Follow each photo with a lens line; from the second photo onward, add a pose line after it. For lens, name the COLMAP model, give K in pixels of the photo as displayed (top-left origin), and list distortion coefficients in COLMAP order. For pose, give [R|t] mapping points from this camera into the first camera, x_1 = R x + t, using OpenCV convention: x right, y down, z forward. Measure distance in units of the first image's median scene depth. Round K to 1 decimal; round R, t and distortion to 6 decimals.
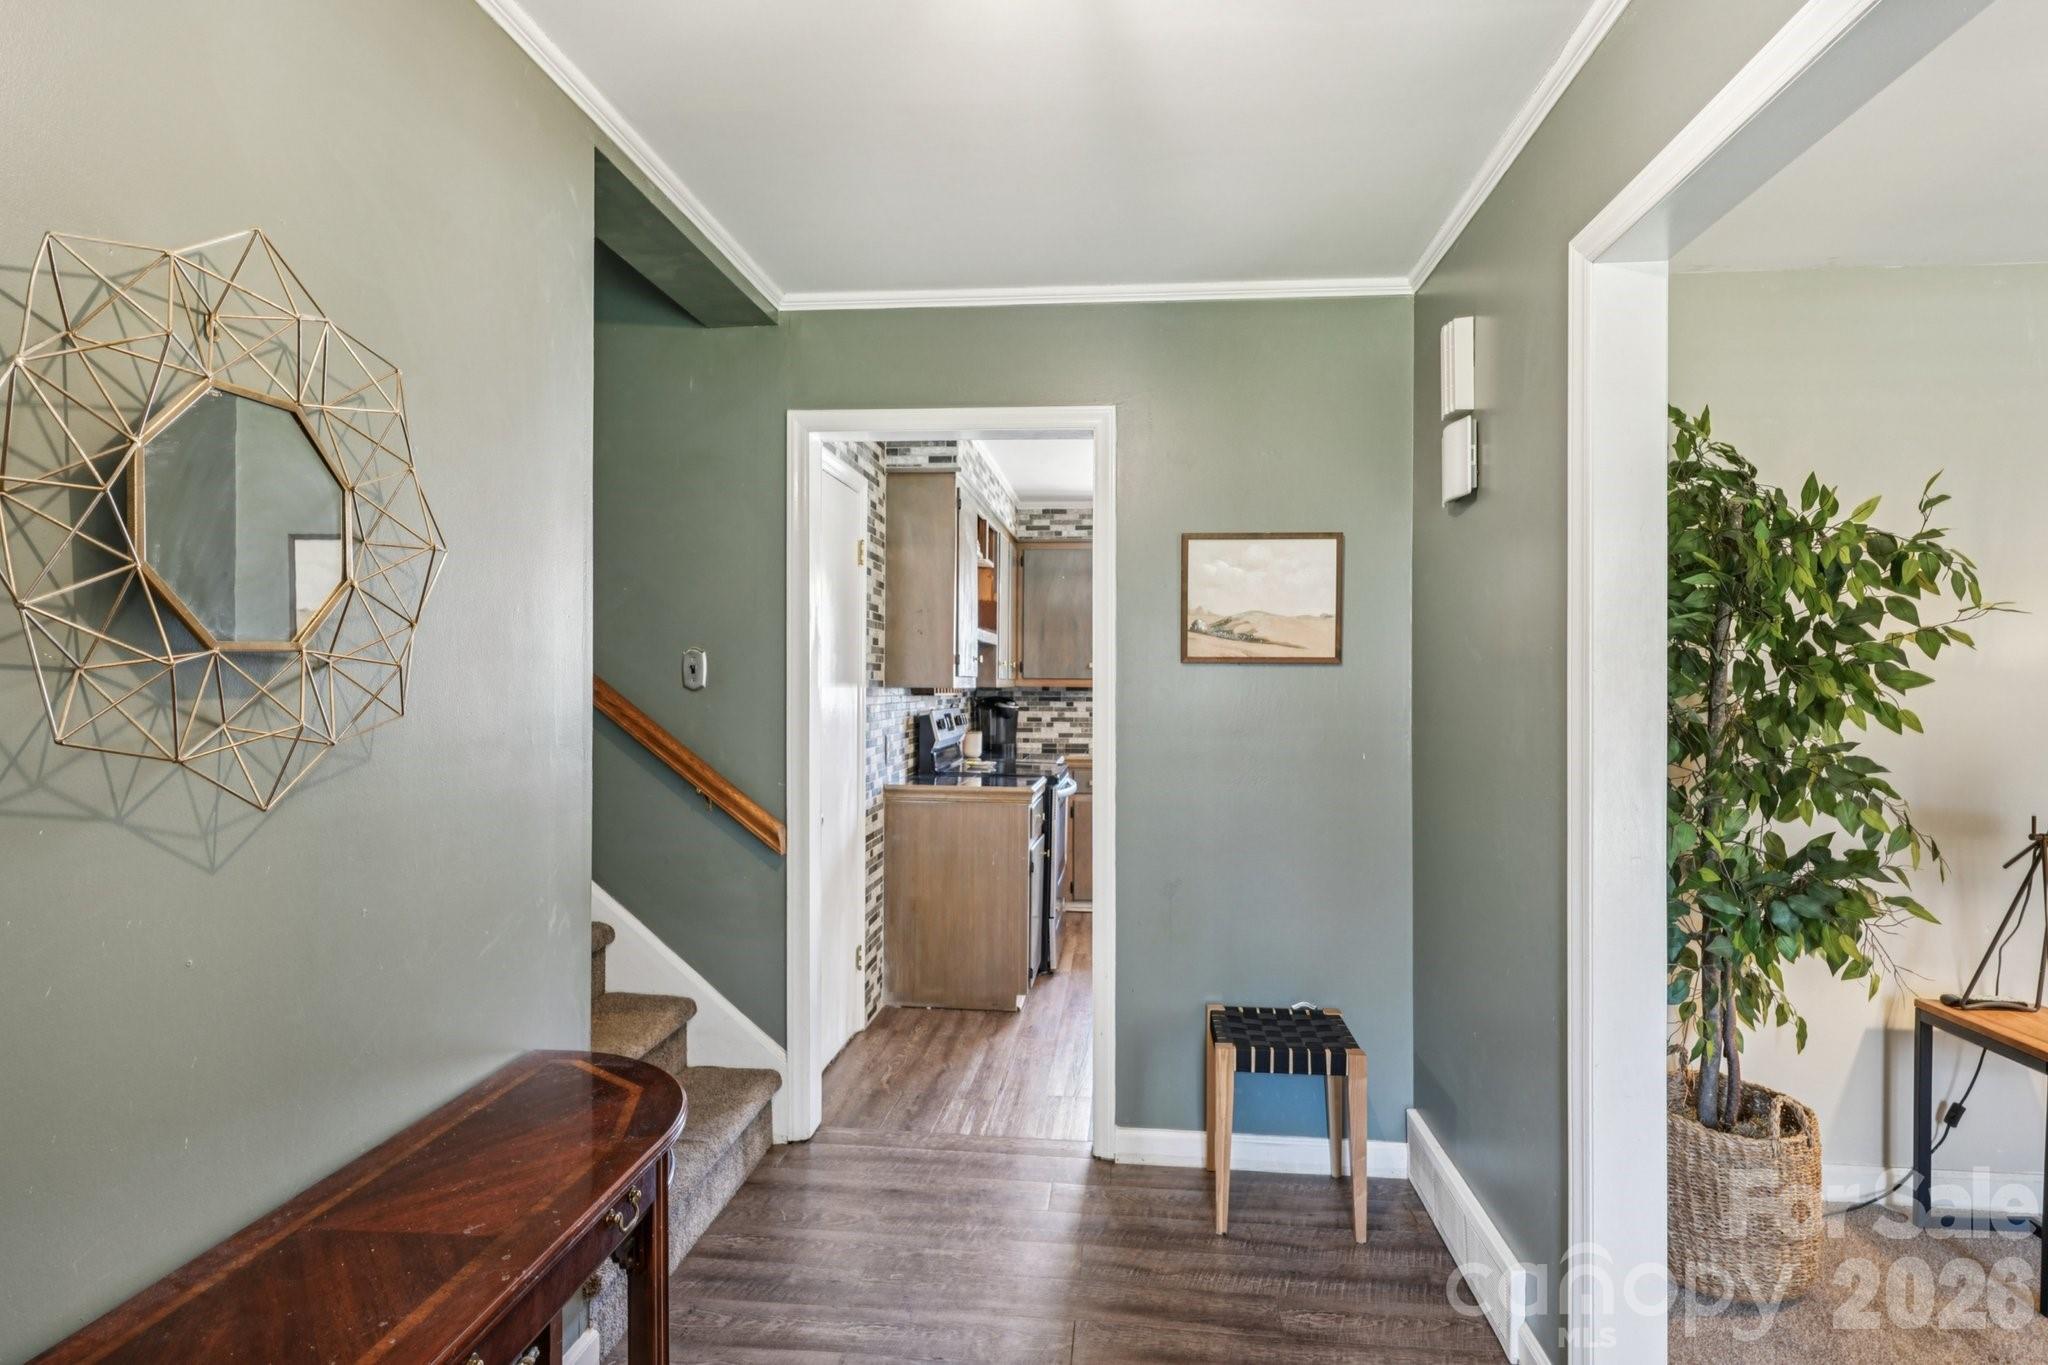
lens RADIAL K [[1064.5, 0, 1025.7], [0, 1064.5, 684.2], [0, 0, 1]] dist [-0.000375, 0.000332]
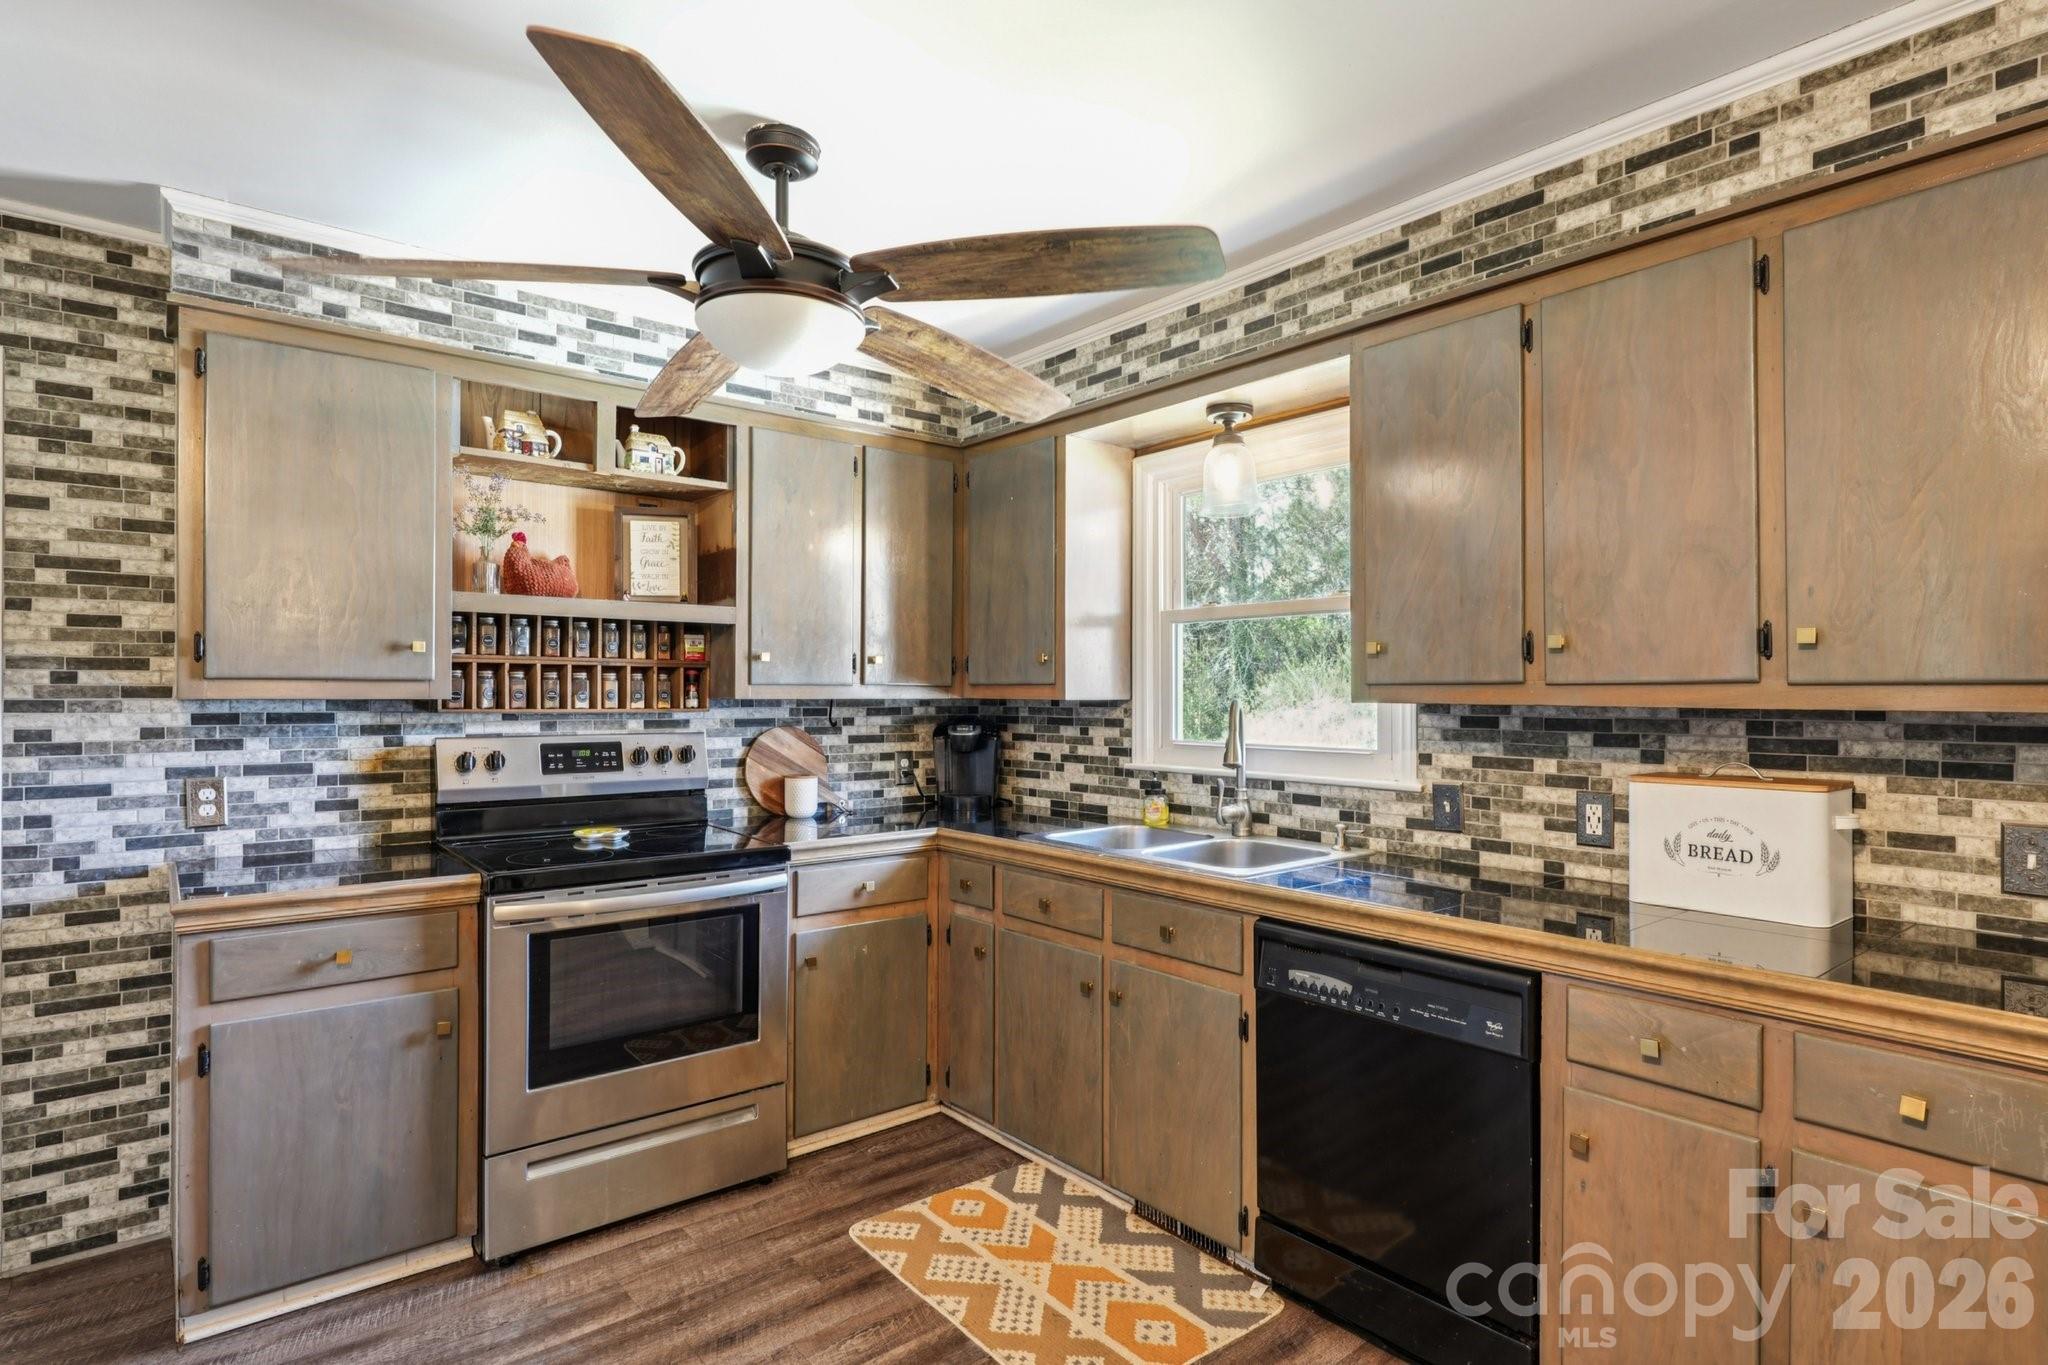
lens RADIAL K [[1064.5, 0, 1025.0], [0, 1064.5, 692.0], [0, 0, 1]] dist [-0.000375, 0.000332]
pose [[0.705141, -0.003879, -0.709057, 0.408158], [0.002433, 0.999992, -0.003051, 0.000337], [0.709063, 0.000426, 0.705145, 0.596197]]
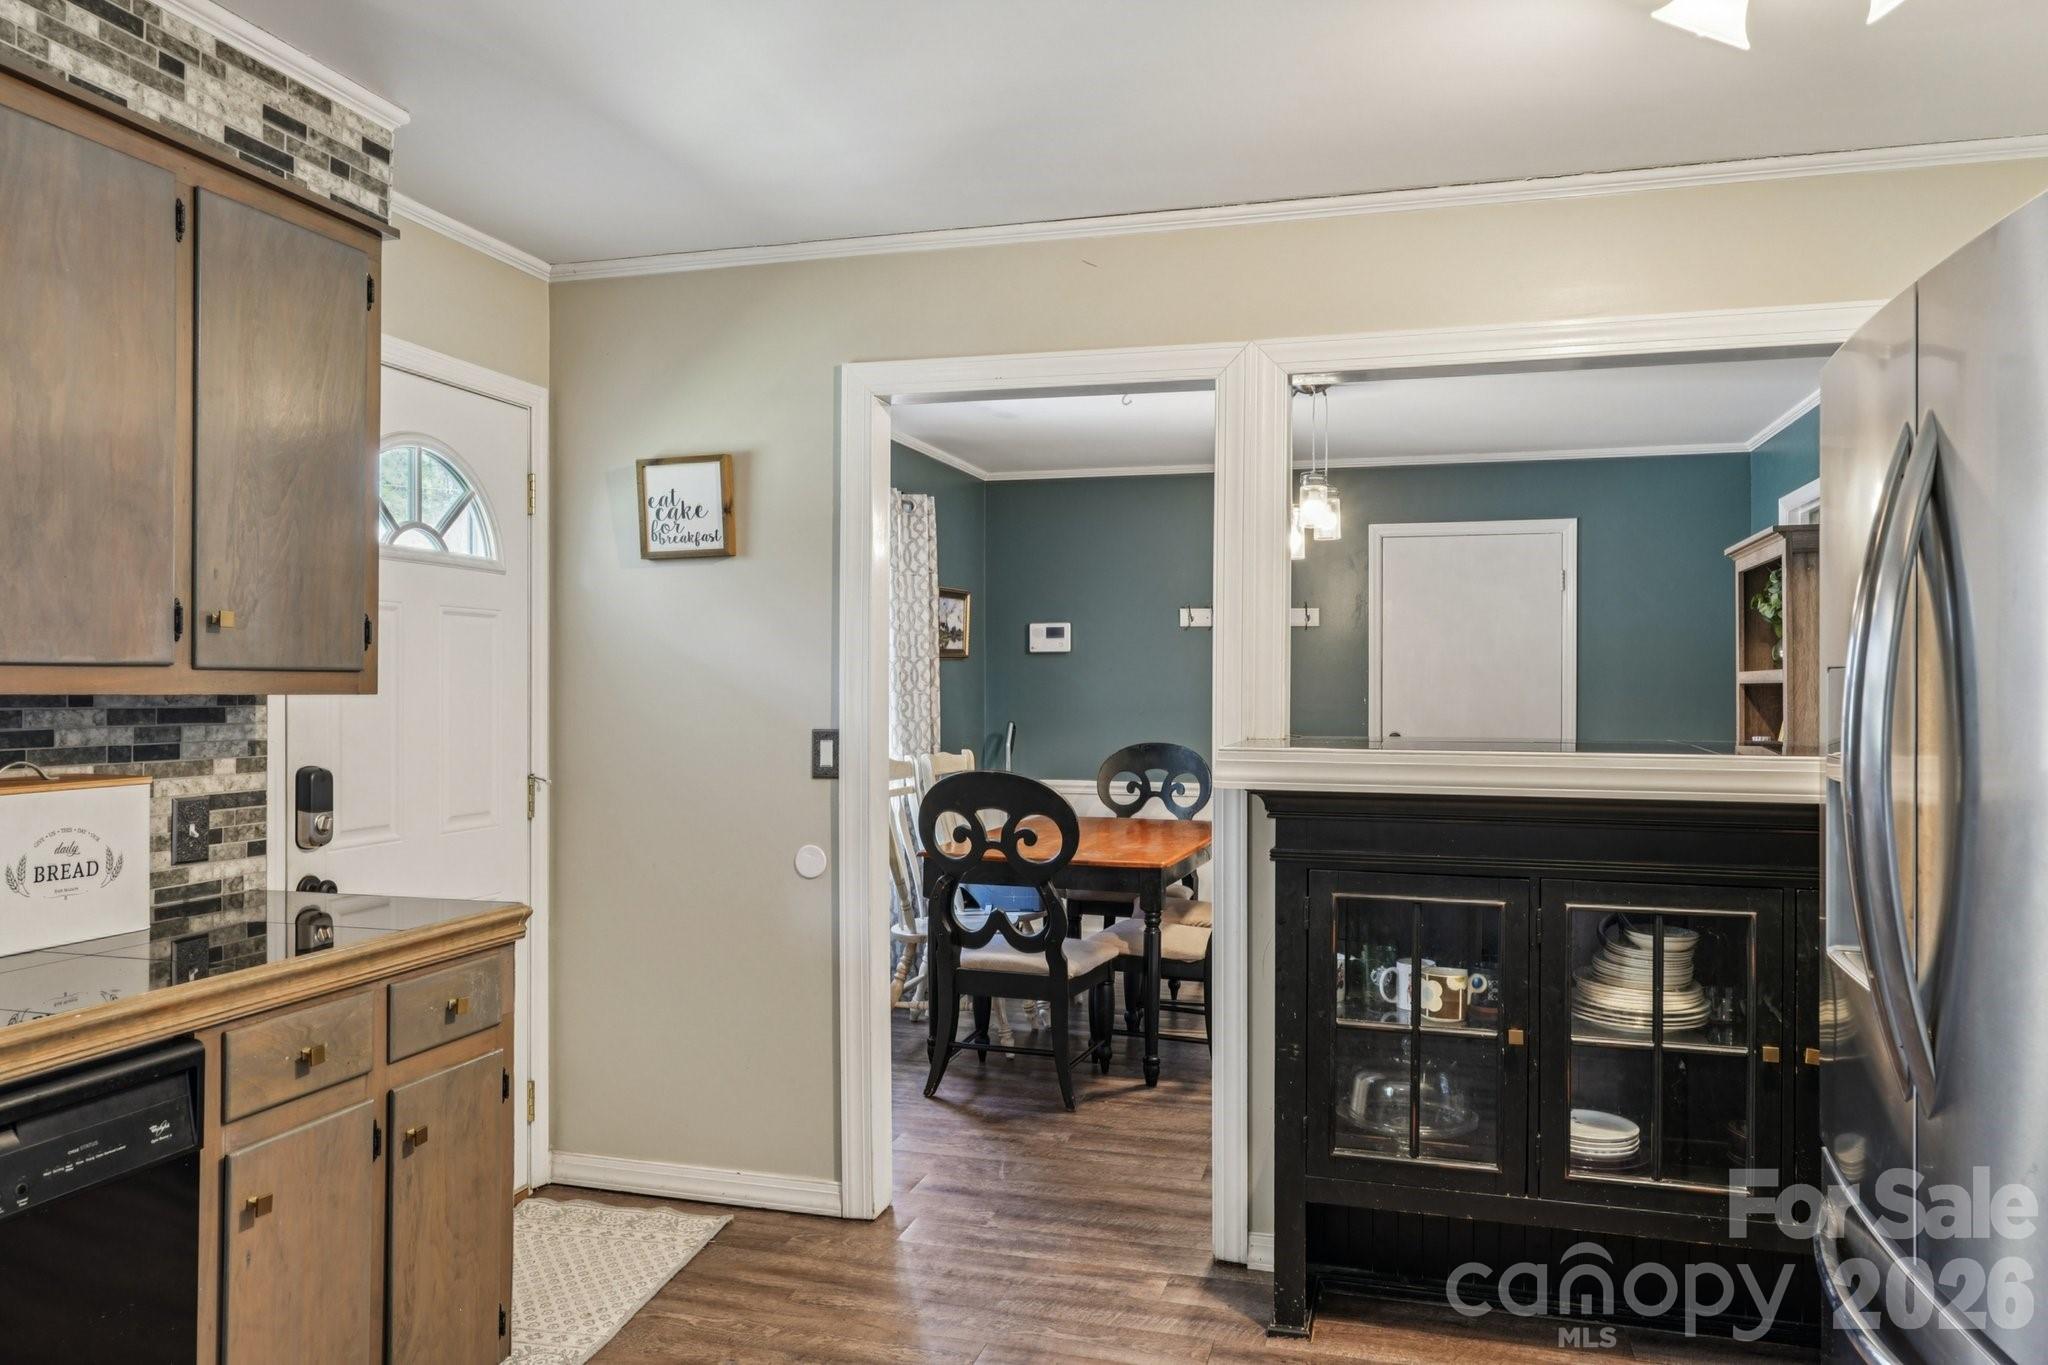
lens RADIAL K [[1415.2, 0, 1038.2], [0, 1415.2, 683.0], [0, 0, 1]] dist [-0.003705, 0.008602]
pose [[0.171981, -0.001434, 0.985099, 0.050460], [-0.007749, 0.999966, 0.002808, -0.000942], [-0.985070, -0.008116, 0.171964, 0.667331]]
